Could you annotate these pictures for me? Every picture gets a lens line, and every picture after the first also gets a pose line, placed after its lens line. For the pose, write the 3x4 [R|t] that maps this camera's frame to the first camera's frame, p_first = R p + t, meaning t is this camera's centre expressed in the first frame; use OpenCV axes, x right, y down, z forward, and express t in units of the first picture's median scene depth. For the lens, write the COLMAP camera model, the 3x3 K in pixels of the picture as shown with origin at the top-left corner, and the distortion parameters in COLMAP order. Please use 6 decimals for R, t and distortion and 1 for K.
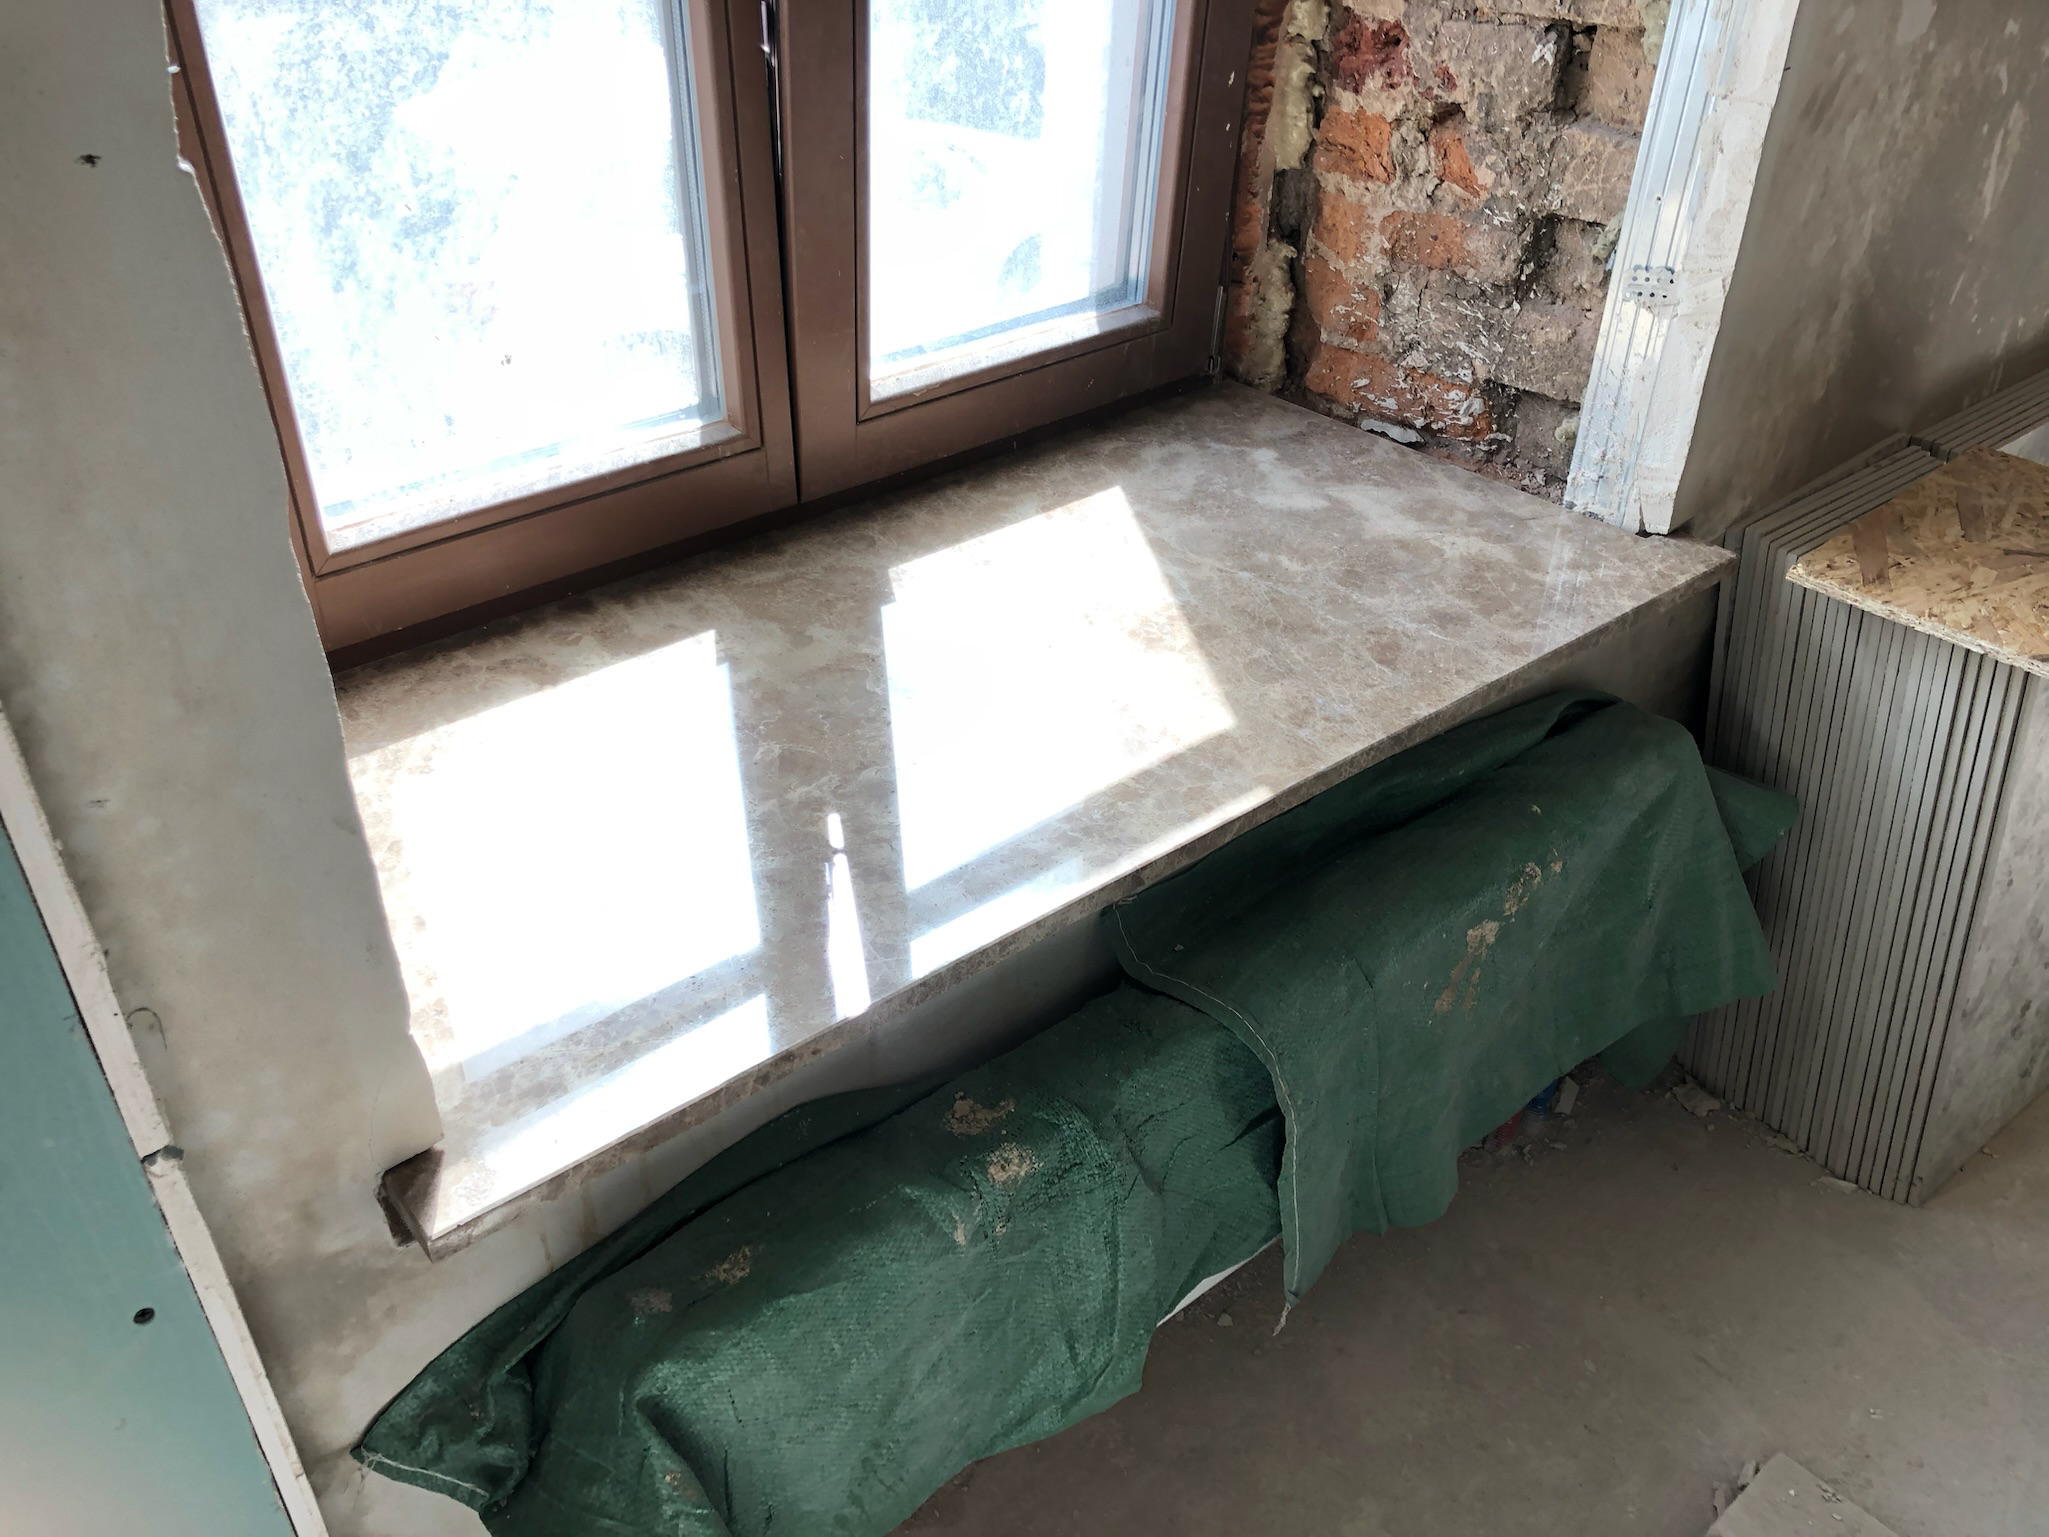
lens RADIAL K [[1648.7, 0, 1024.5], [0, 1648.7, 768.5], [0, 0, 1]] dist [0.008910, 0.002268]
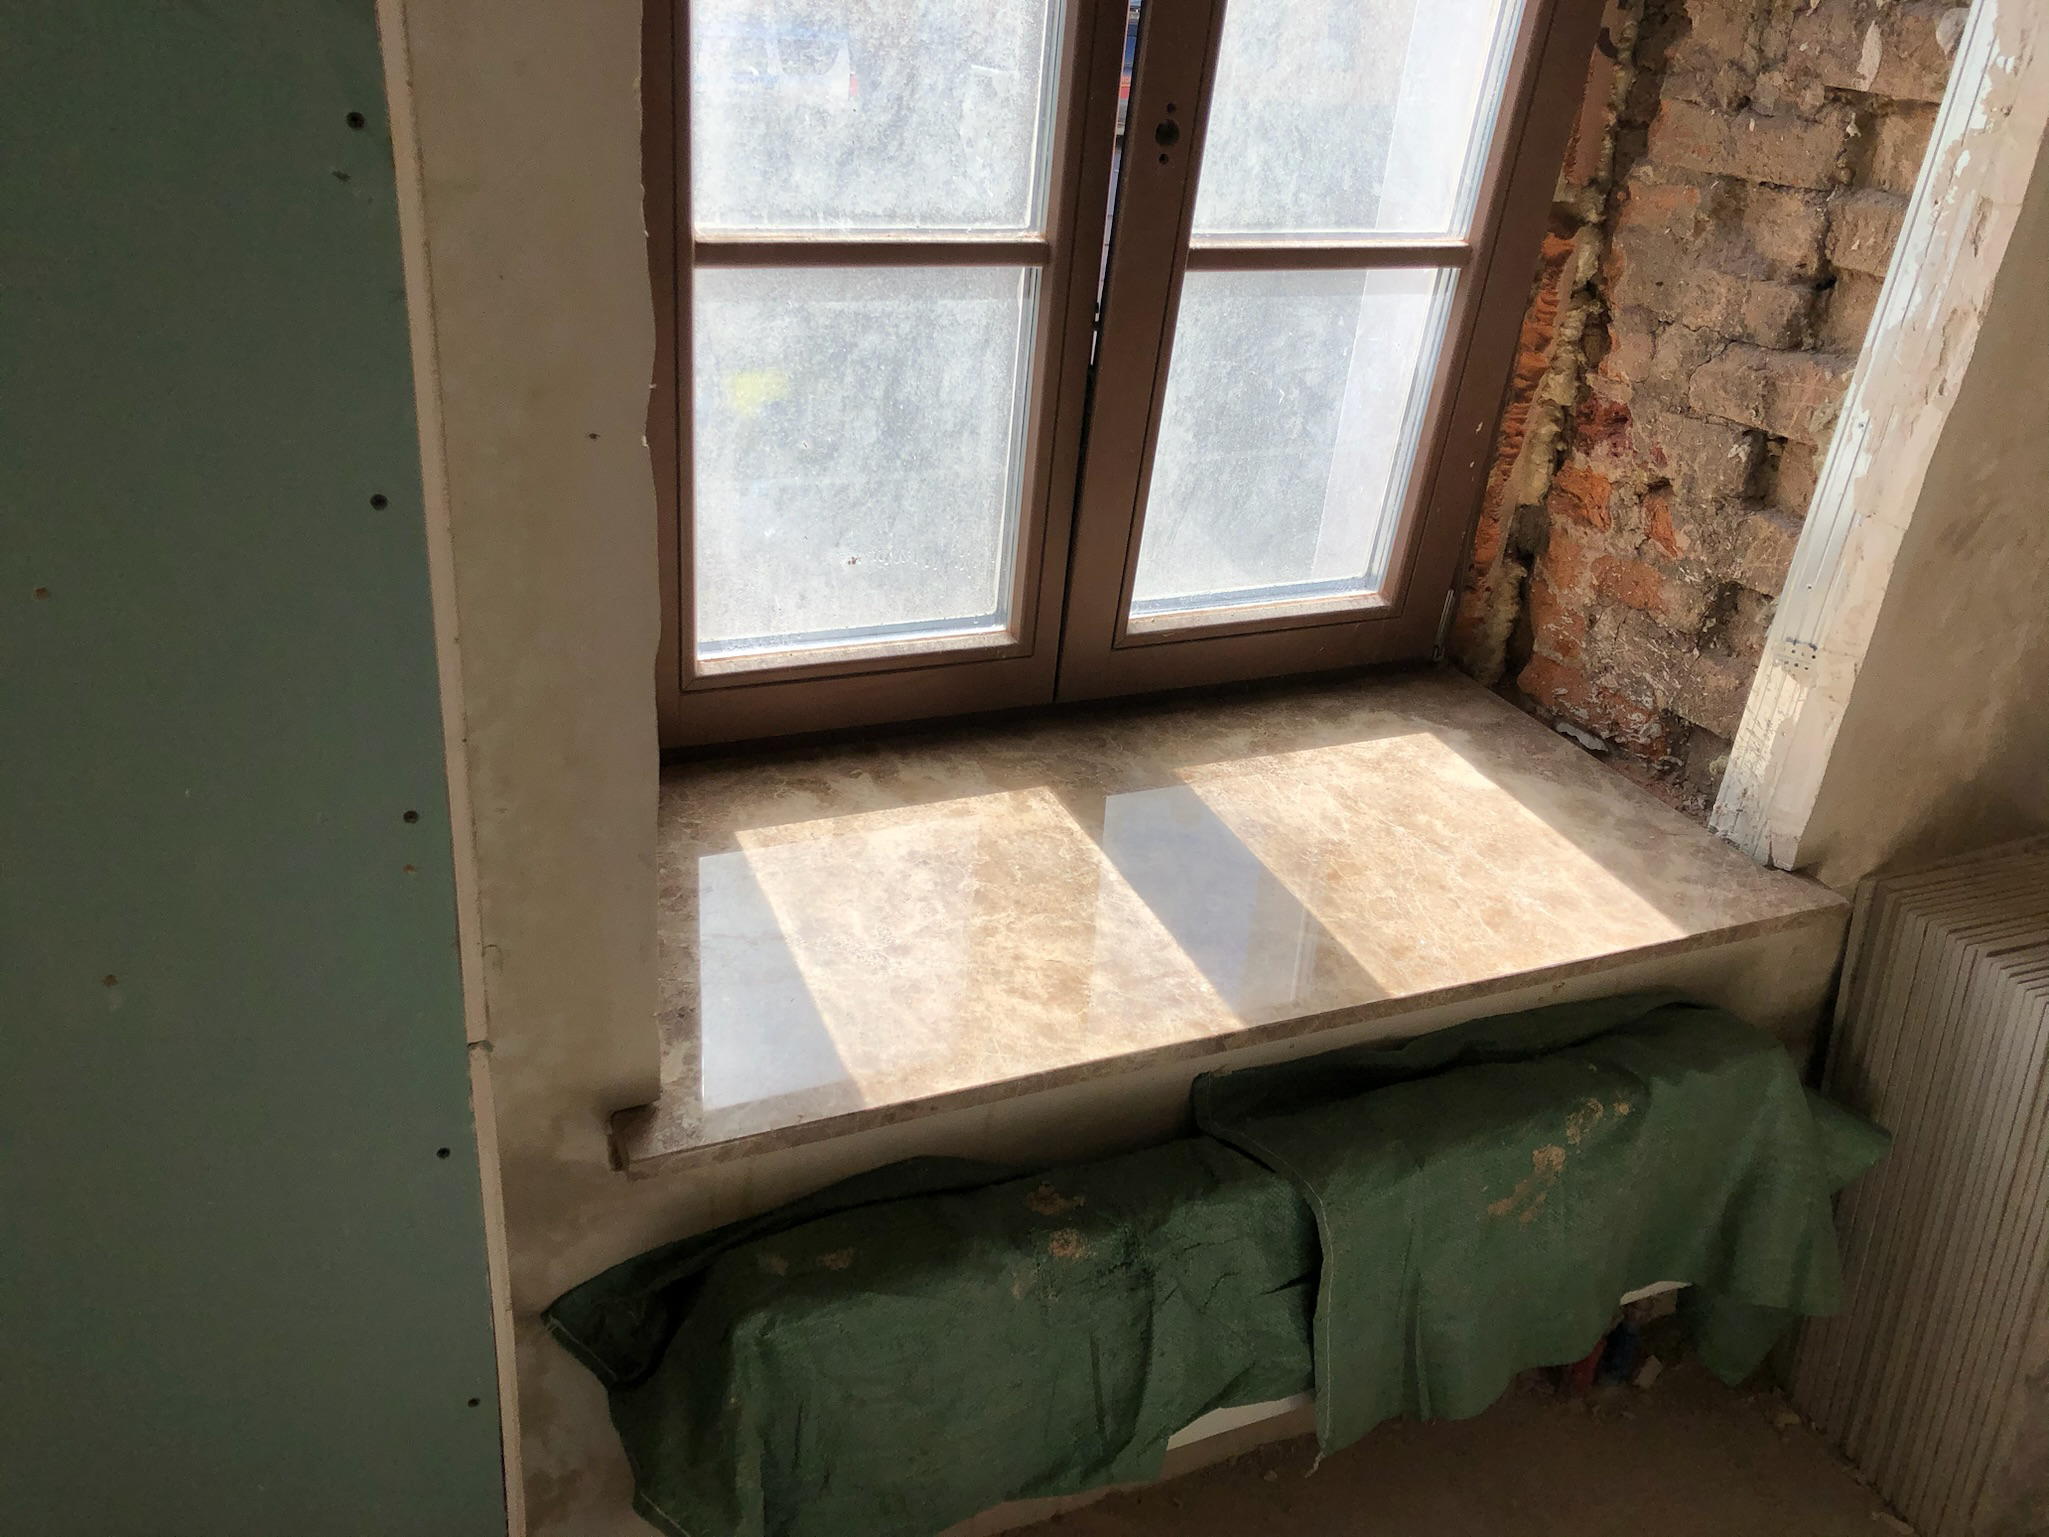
lens RADIAL K [[1648.7, 0, 1024.5], [0, 1648.7, 768.5], [0, 0, 1]] dist [0.008910, 0.002268]
pose [[0.957983, 0.192040, -0.213046, 0.109672], [-0.216526, 0.971339, -0.098064, 0.013353], [0.188107, 0.140074, 0.972109, -0.196856]]
